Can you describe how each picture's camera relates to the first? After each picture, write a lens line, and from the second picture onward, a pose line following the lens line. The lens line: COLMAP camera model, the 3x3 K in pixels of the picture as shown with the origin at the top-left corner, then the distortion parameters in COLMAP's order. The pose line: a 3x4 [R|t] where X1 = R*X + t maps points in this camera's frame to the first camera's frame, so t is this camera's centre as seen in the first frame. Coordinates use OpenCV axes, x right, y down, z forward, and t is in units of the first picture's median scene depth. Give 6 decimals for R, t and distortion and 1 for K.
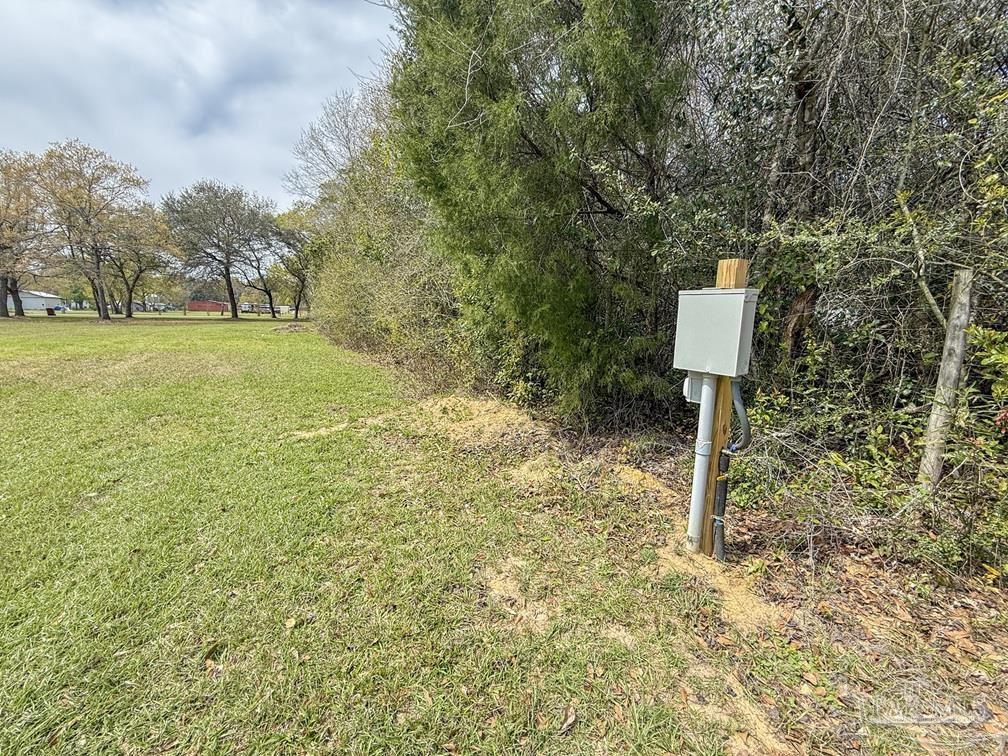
lens RADIAL K [[413.8, 0, 504.0], [0, 413.8, 378.0], [0, 0, 1]] dist [0.008638, 0.000176]
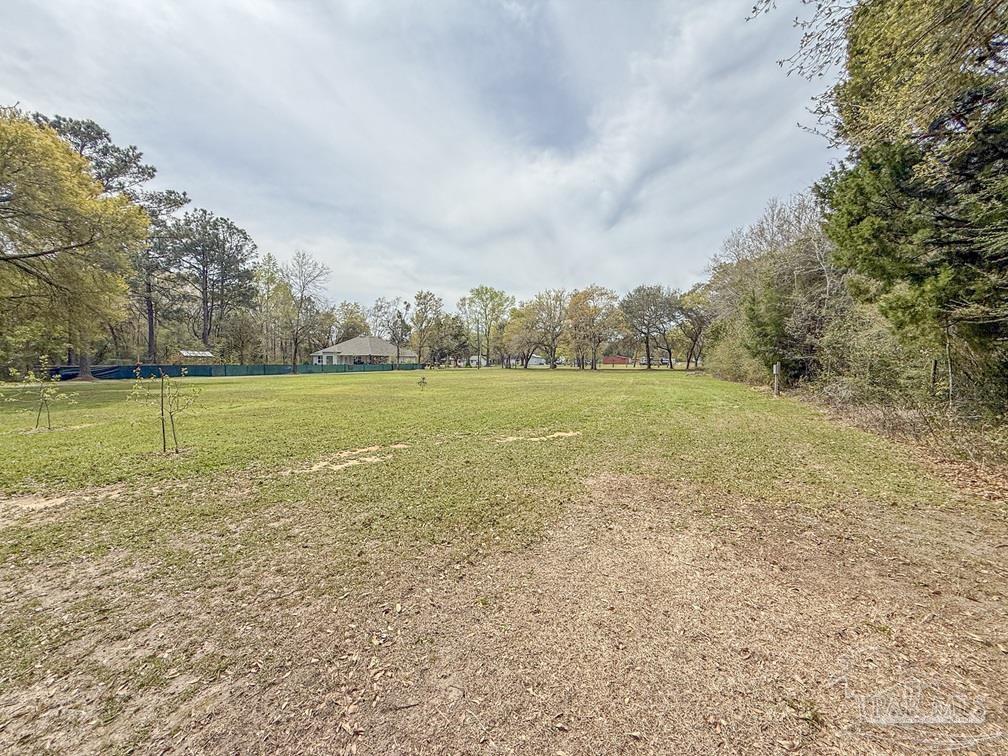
lens RADIAL K [[413.8, 0, 504.0], [0, 413.8, 378.0], [0, 0, 1]] dist [0.008638, 0.000176]
pose [[0.658343, 0.010914, -0.752639, 0.126014], [-0.100885, 0.992153, -0.073858, 0.049427], [0.745927, 0.124554, 0.654278, -0.346583]]
